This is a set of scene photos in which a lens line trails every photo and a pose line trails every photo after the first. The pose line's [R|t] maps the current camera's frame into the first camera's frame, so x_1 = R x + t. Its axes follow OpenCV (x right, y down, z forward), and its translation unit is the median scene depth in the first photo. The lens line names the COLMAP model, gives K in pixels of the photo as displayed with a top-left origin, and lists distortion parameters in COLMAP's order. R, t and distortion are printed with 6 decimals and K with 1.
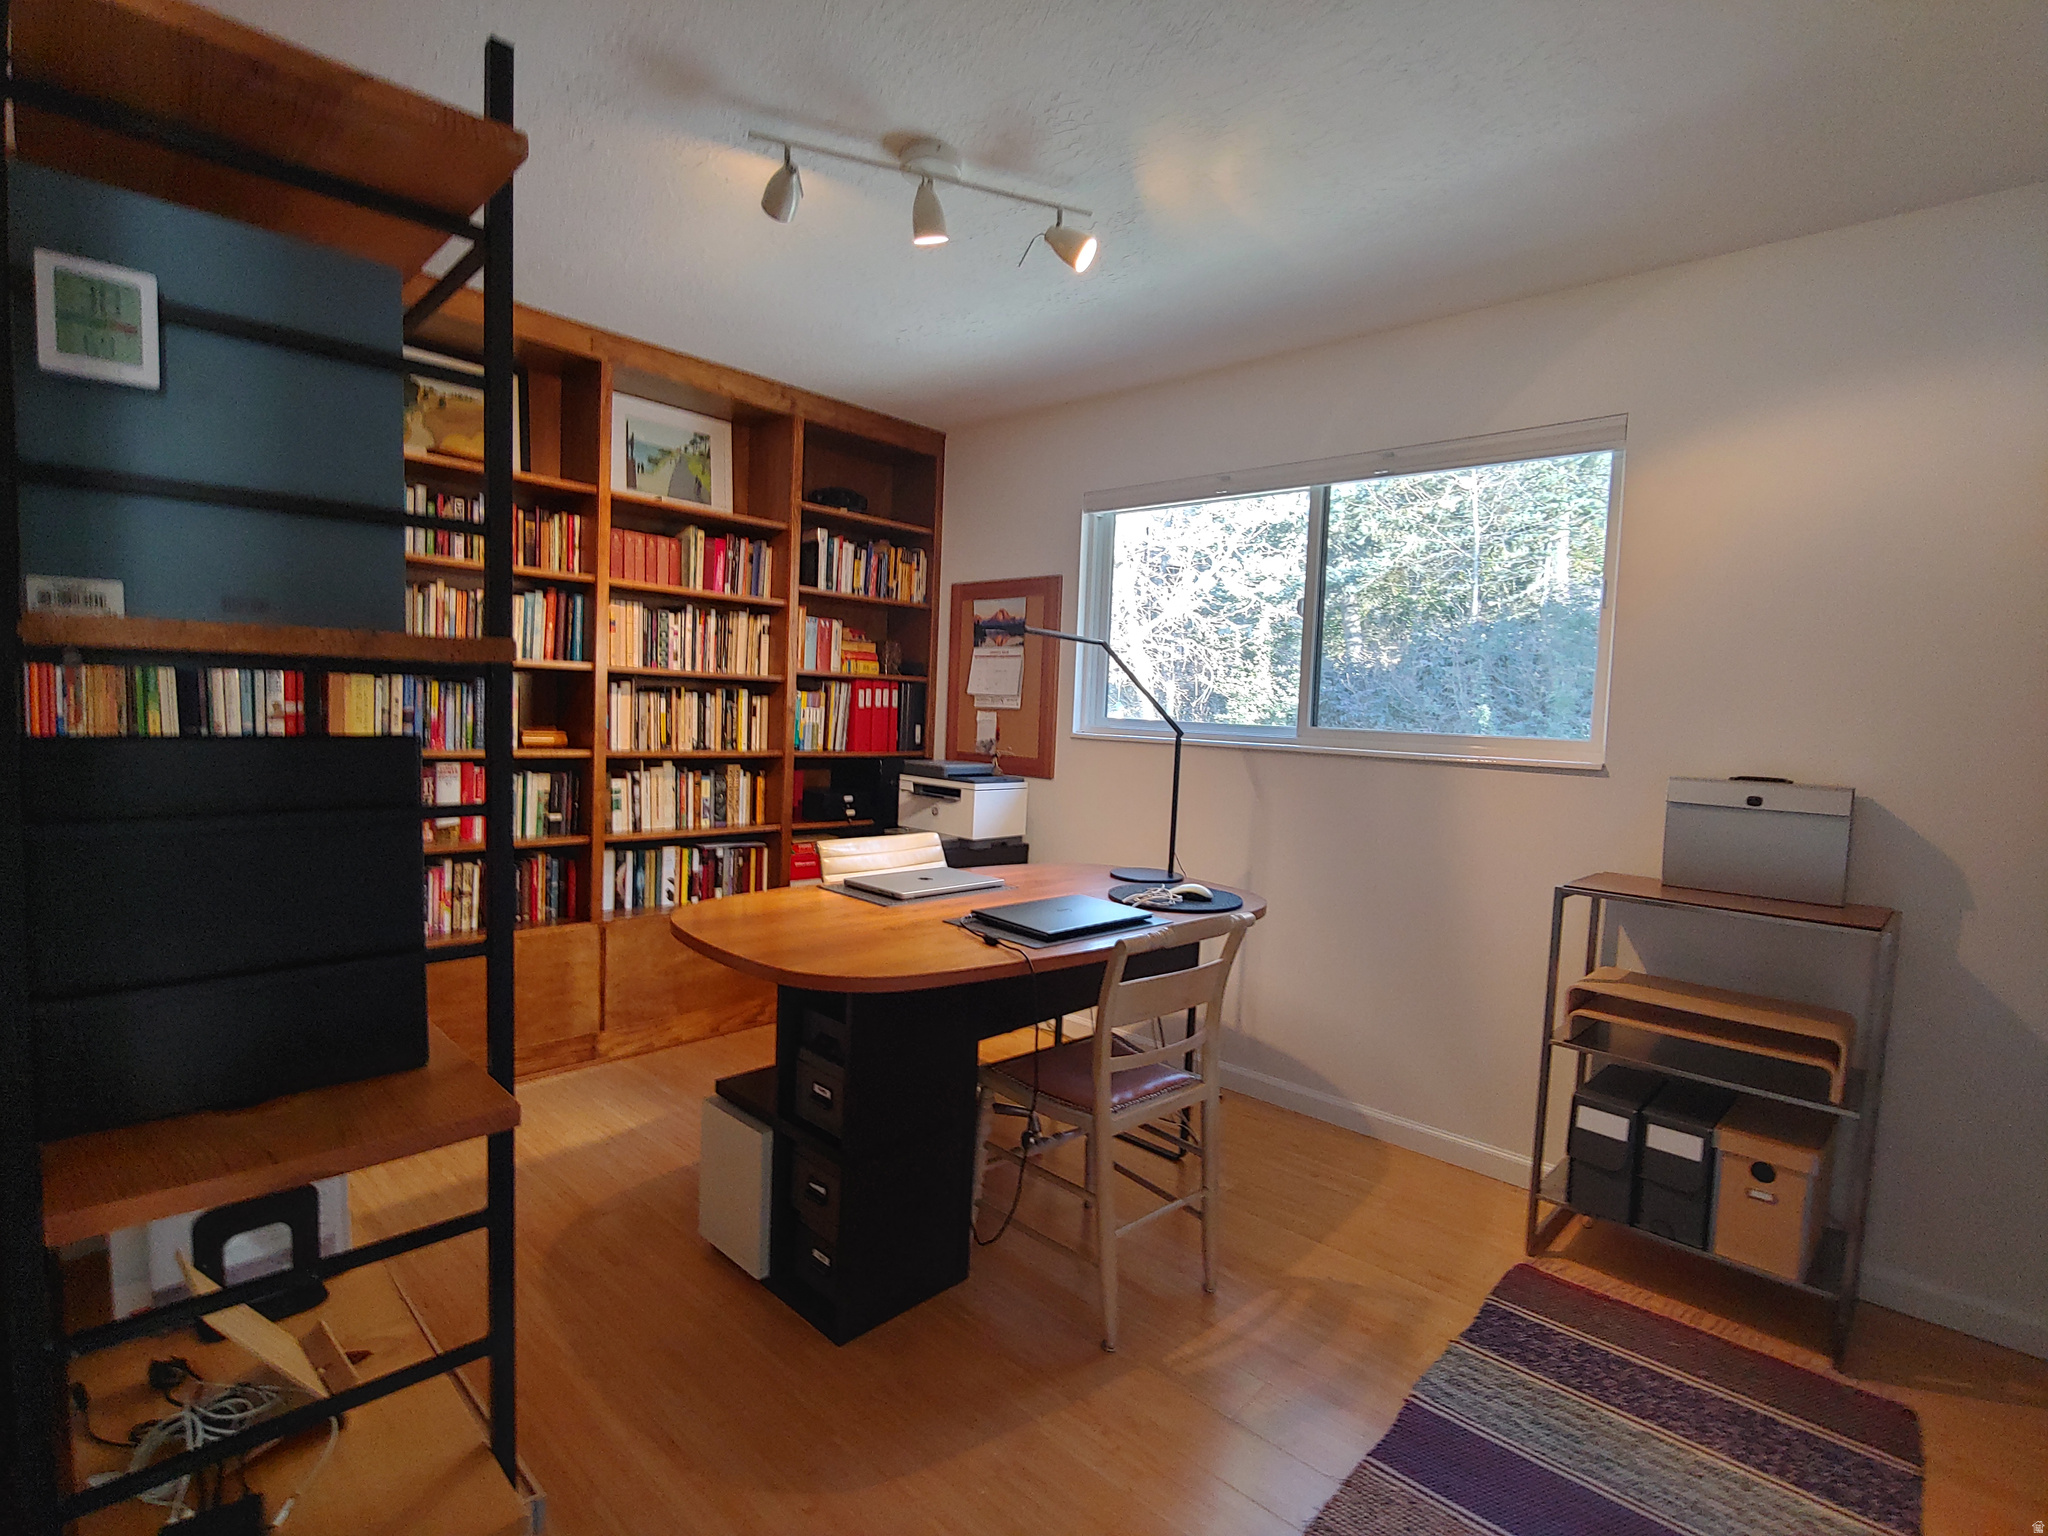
lens RADIAL K [[960.7, 0, 1024.0], [0, 960.7, 768.0], [0, 0, 1]] dist [-0.025923, -0.000080]
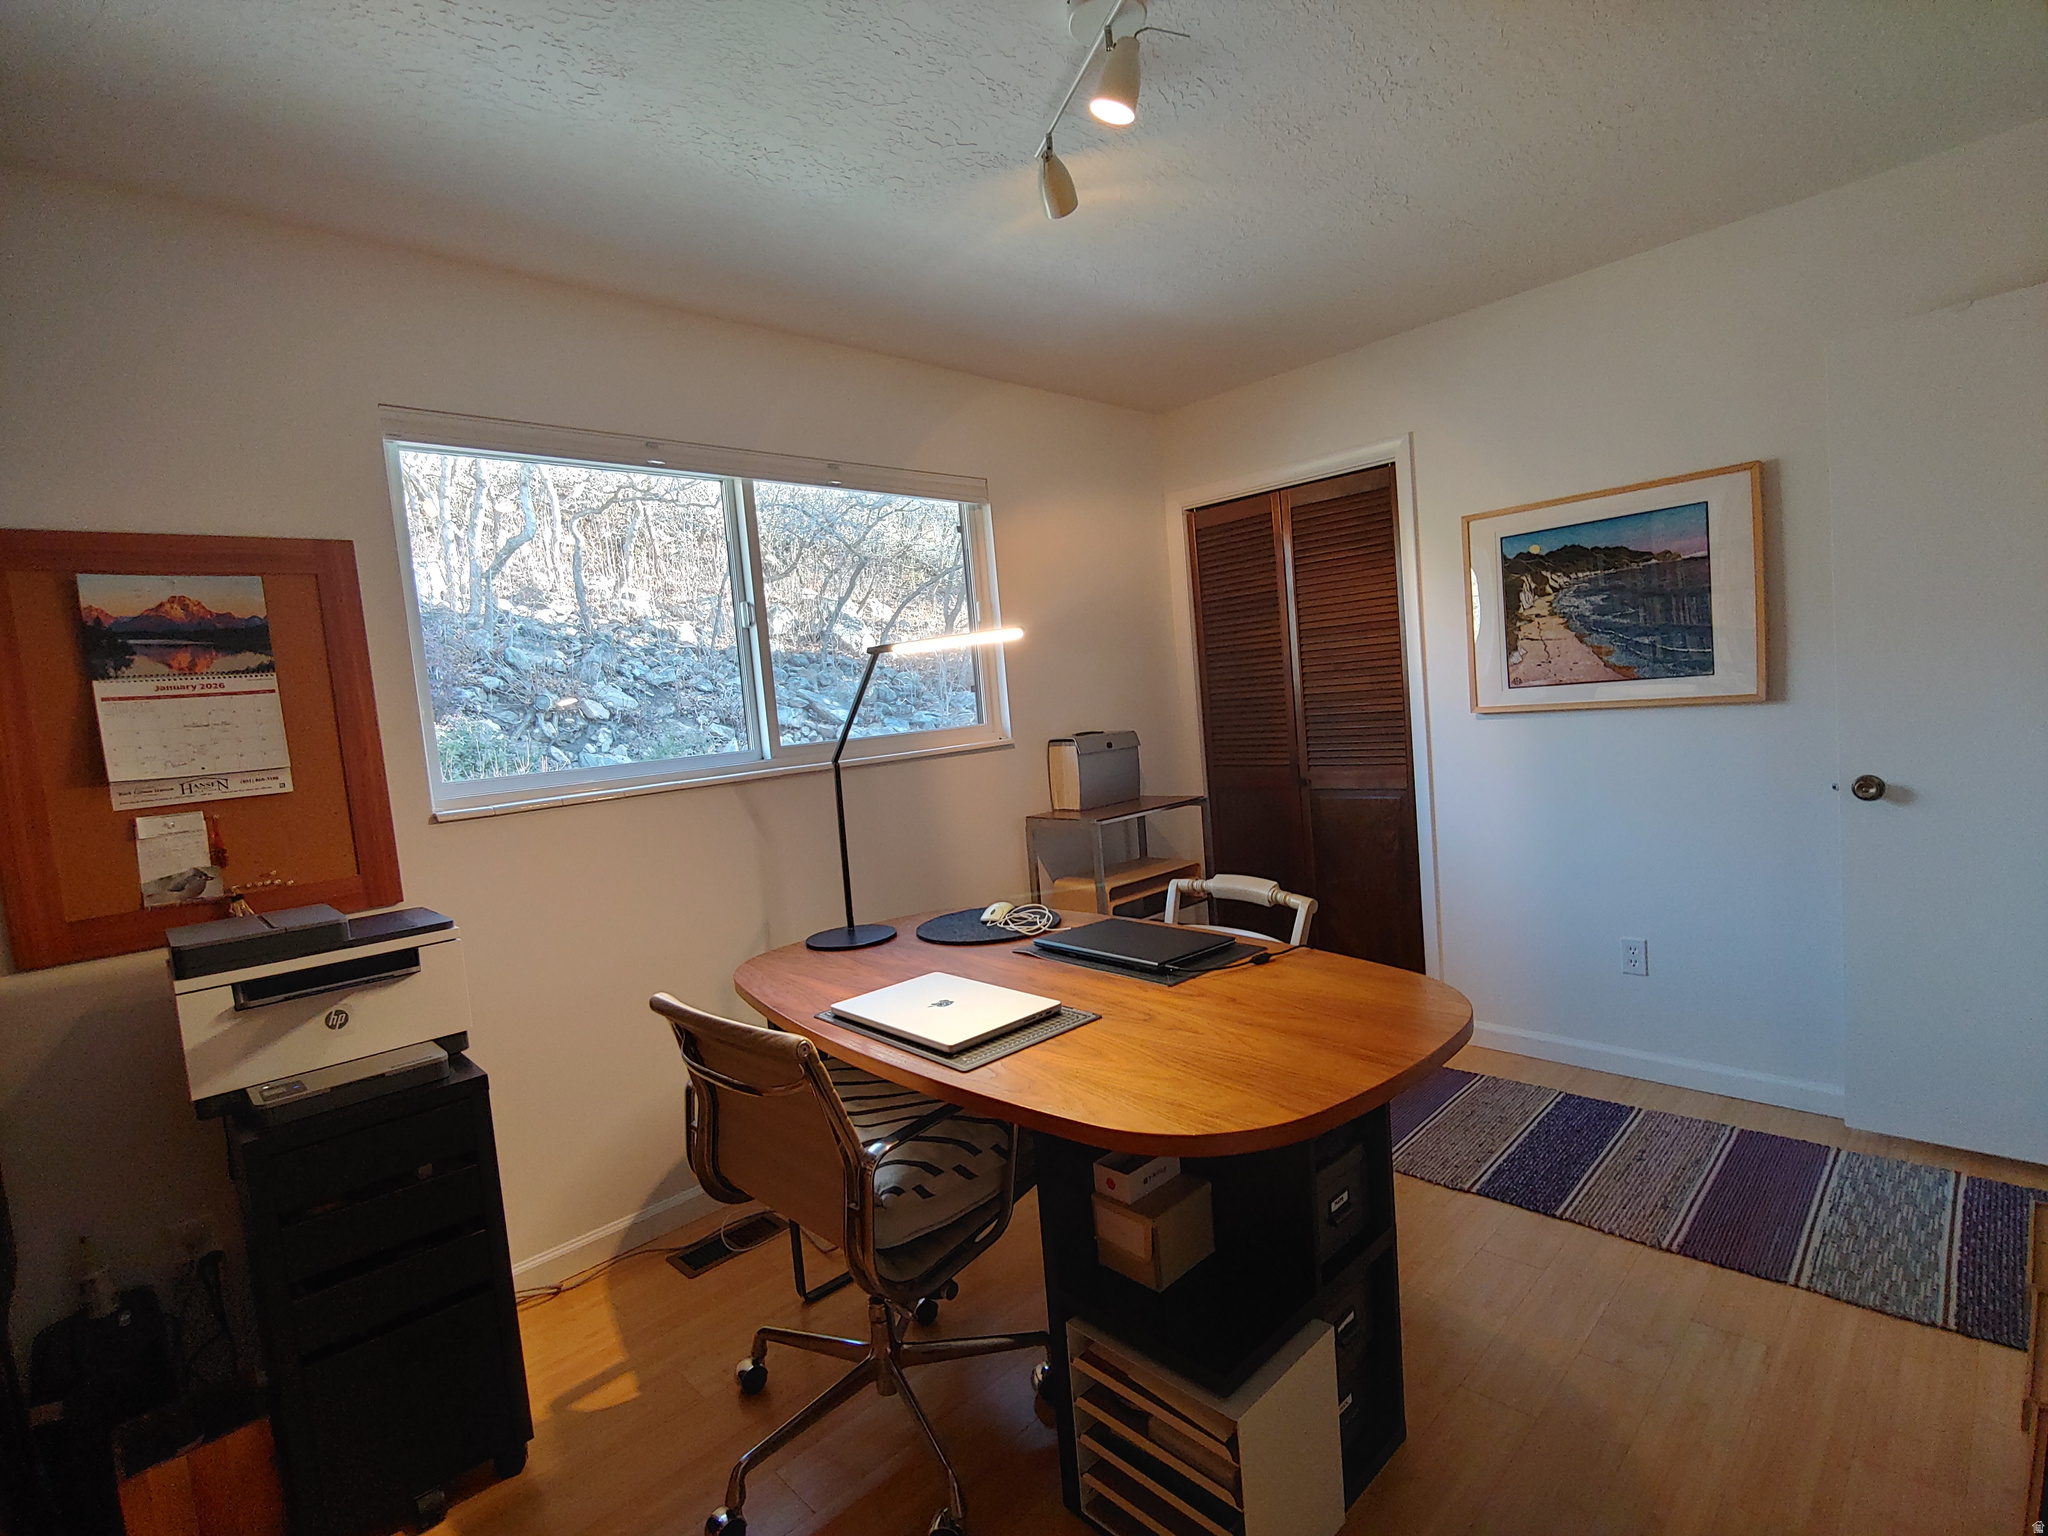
lens RADIAL K [[960.7, 0, 1024.0], [0, 960.7, 768.0], [0, 0, 1]] dist [-0.025923, -0.000080]
pose [[0.041889, -0.117821, 0.992151, -0.488992], [0.150906, 0.982377, 0.110288, -0.071011], [-0.987660, 0.145102, 0.058931, 0.579472]]
